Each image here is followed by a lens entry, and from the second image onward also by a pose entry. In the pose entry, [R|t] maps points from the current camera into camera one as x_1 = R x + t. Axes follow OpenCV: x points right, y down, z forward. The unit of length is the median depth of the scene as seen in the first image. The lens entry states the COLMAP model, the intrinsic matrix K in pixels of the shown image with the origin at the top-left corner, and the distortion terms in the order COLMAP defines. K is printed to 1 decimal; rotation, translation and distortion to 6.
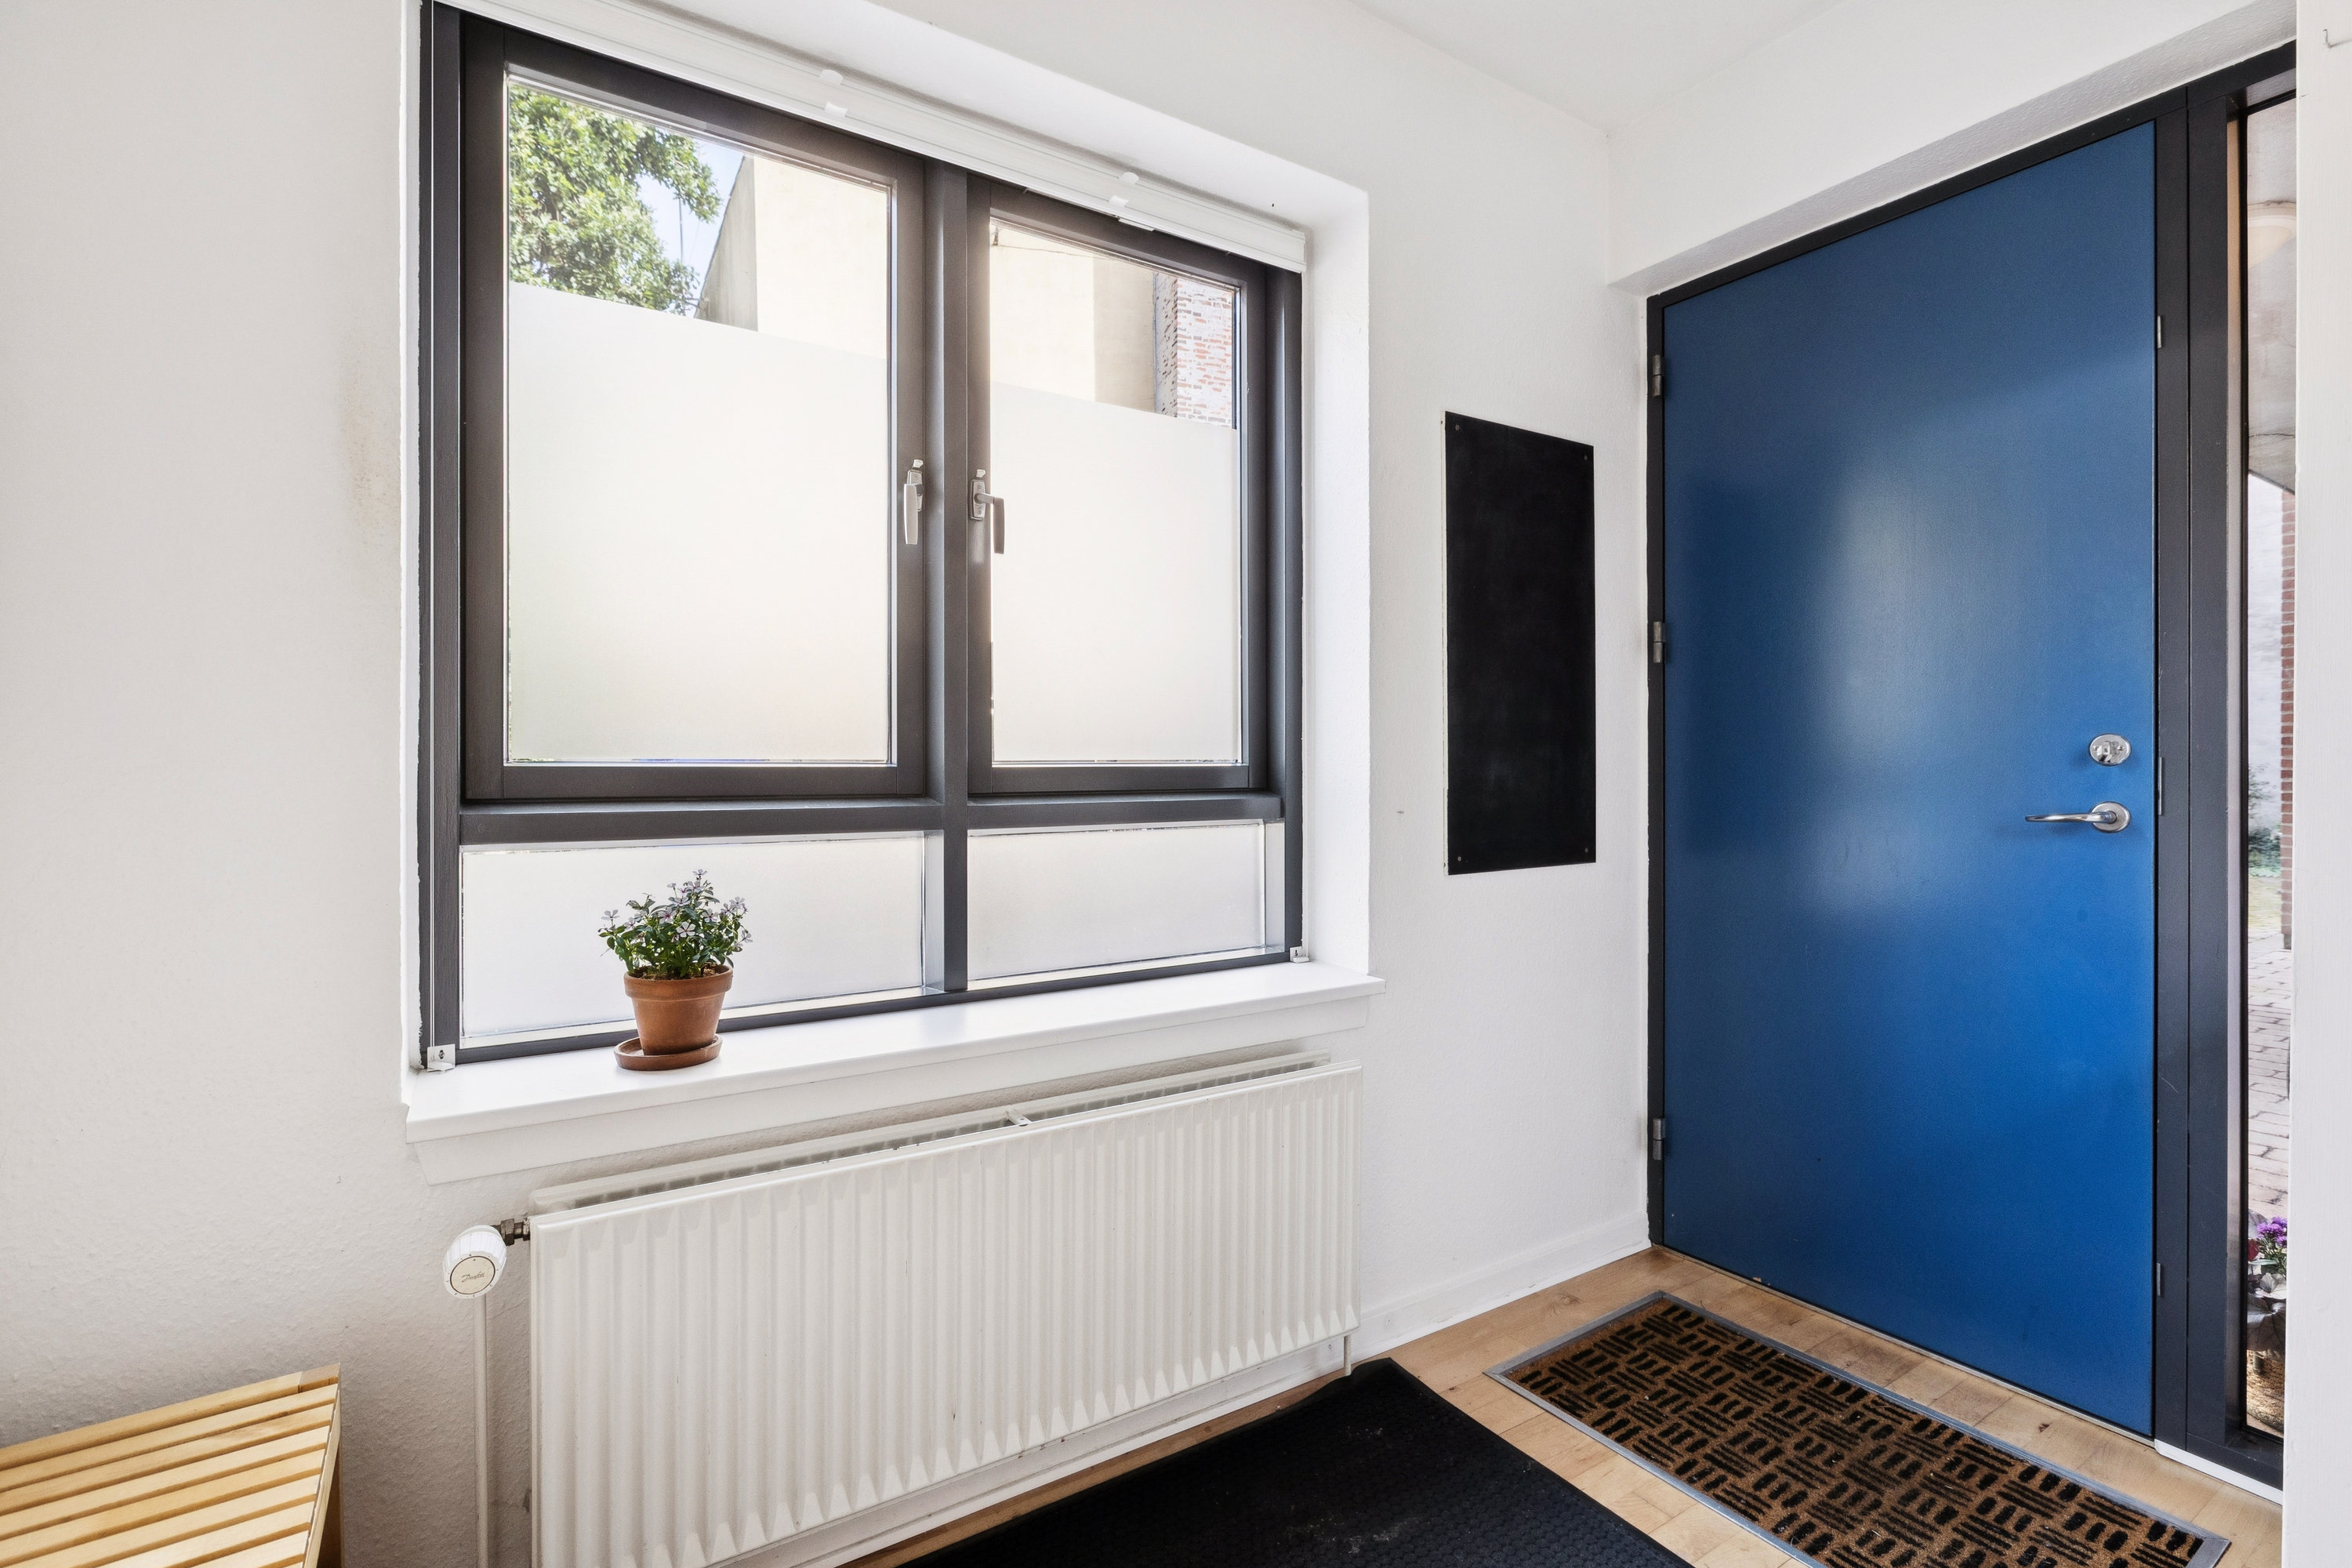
lens RADIAL K [[1060.2, 0, 1170.8], [0, 1060.2, 765.4], [0, 0, 1]] dist [0.001928, -0.000286]
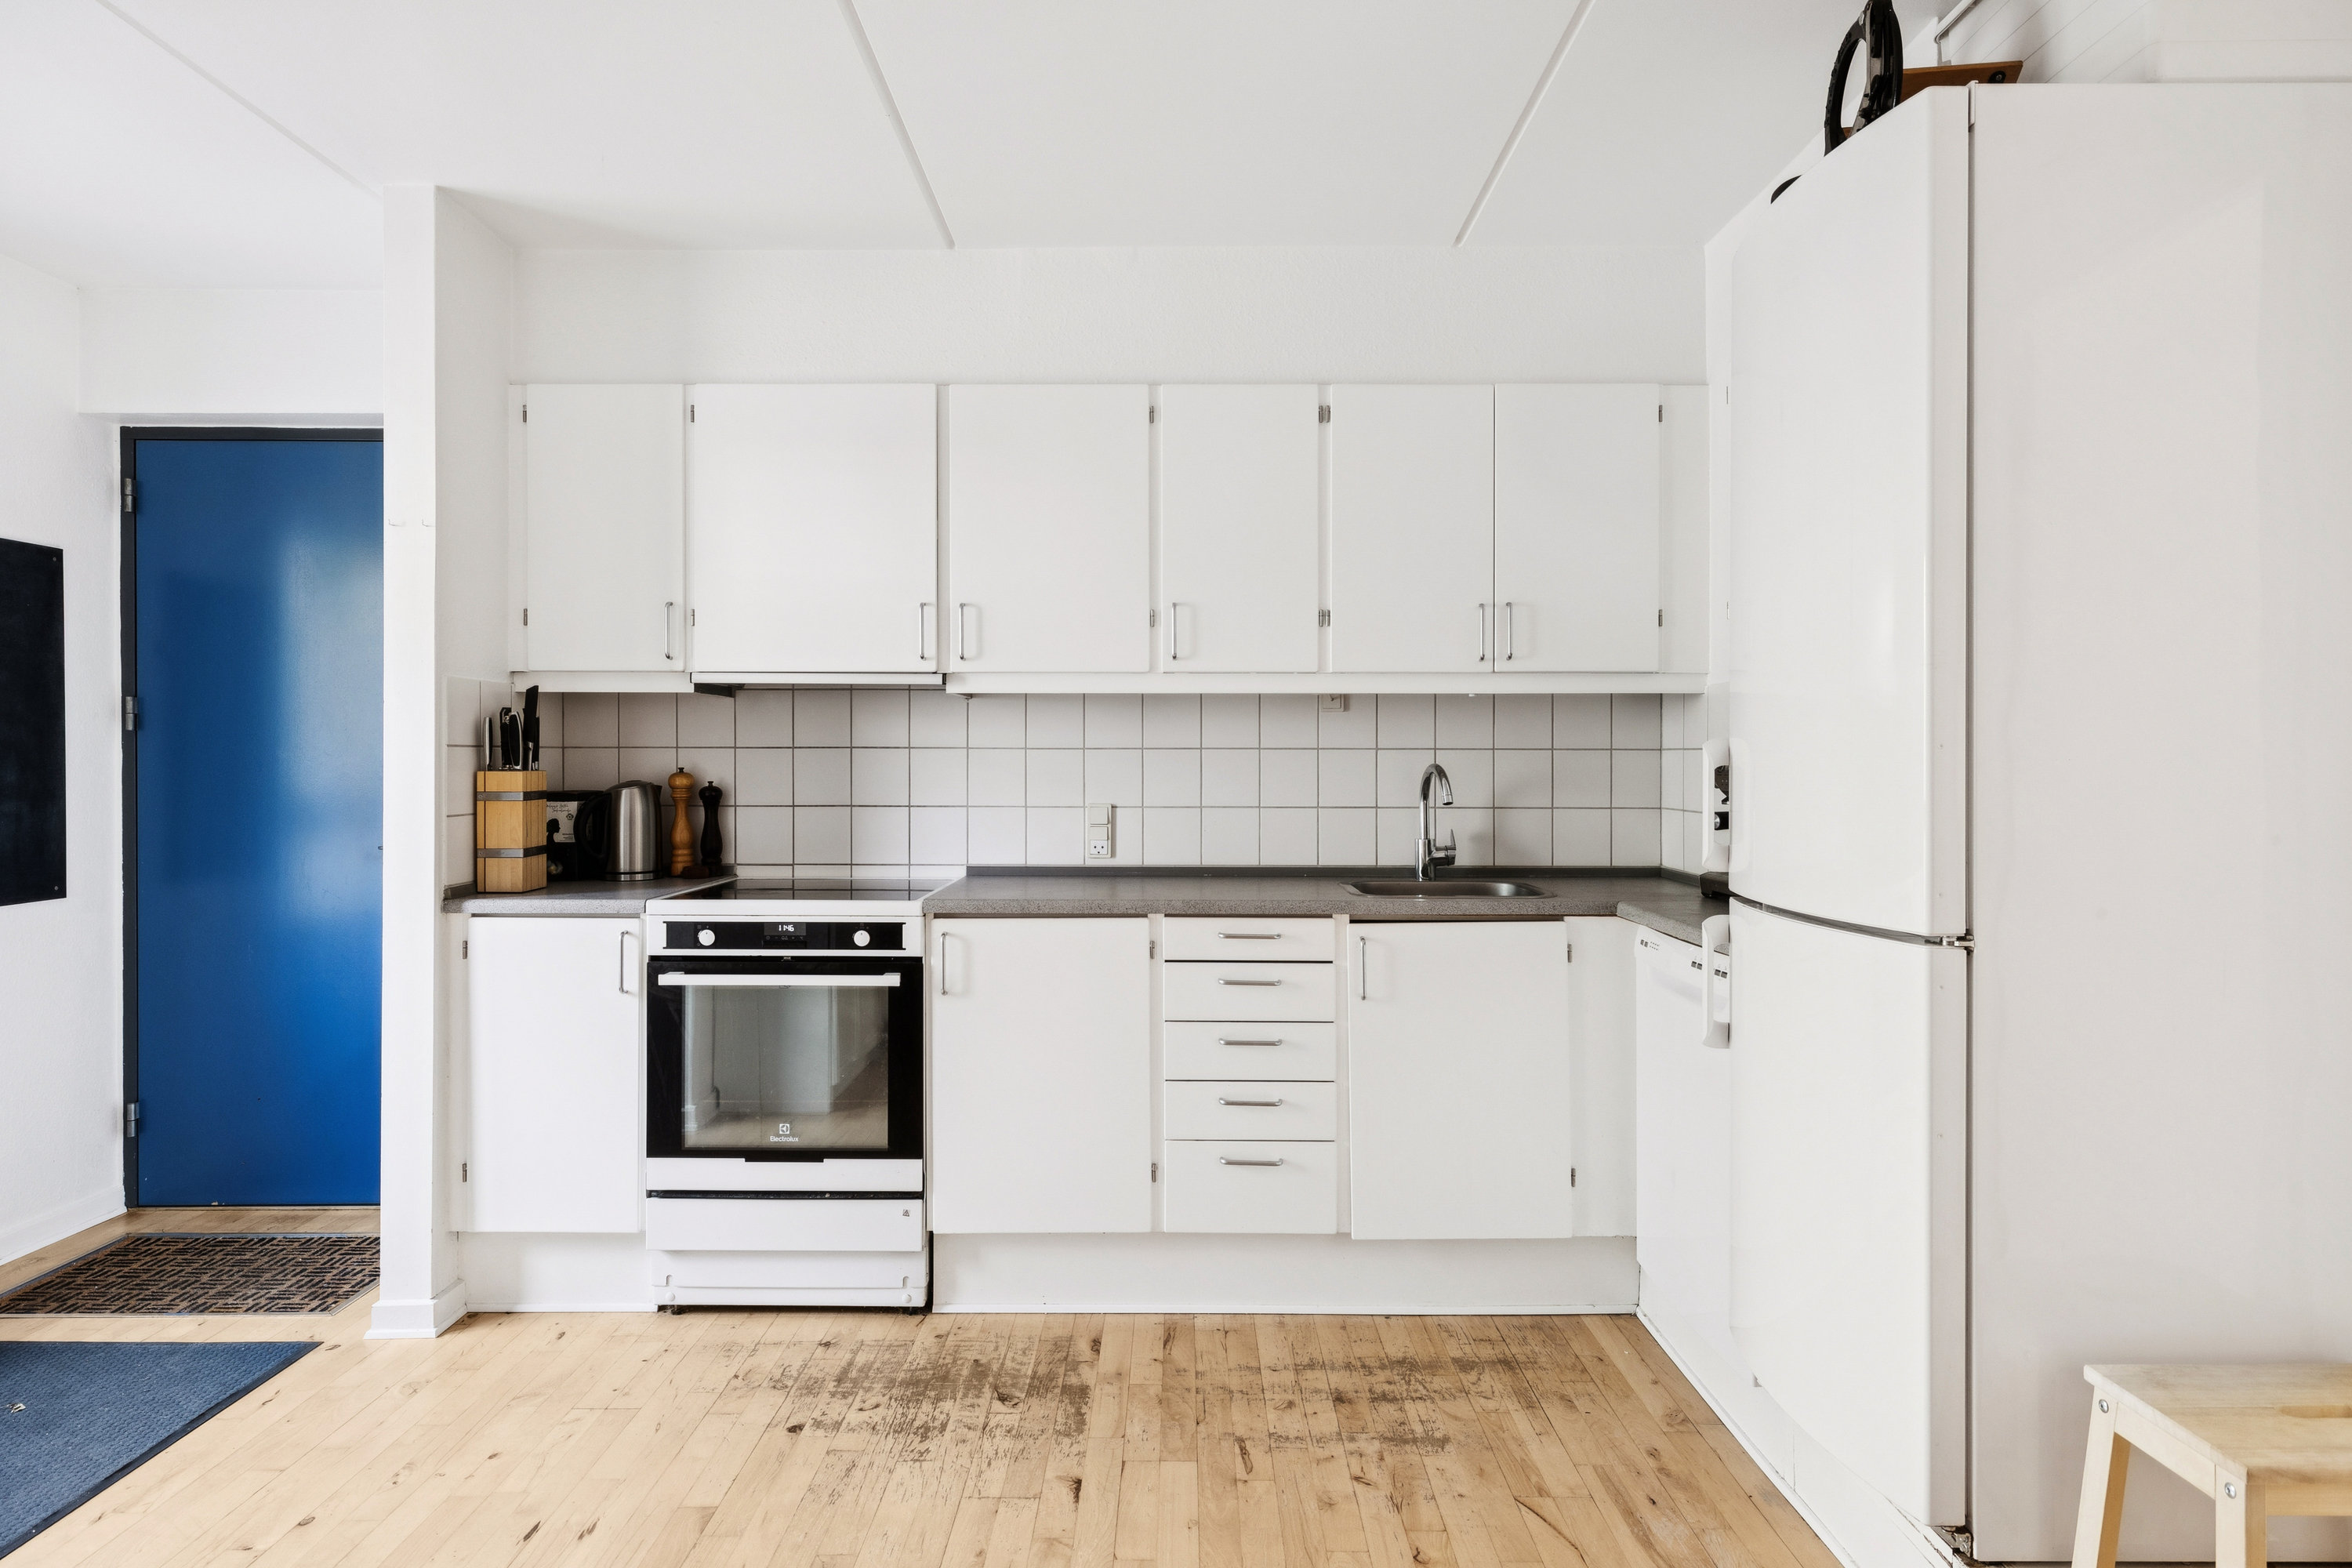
lens RADIAL K [[1357.3, 0, 1171.8], [0, 1357.3, 764.7], [0, 0, 1]] dist [-0.001627, -0.001429]
pose [[0.537393, -0.002860, 0.843327, -0.243057], [-0.000824, 0.999992, 0.003916, -0.072972], [-0.843331, -0.002799, 0.537387, -0.972815]]
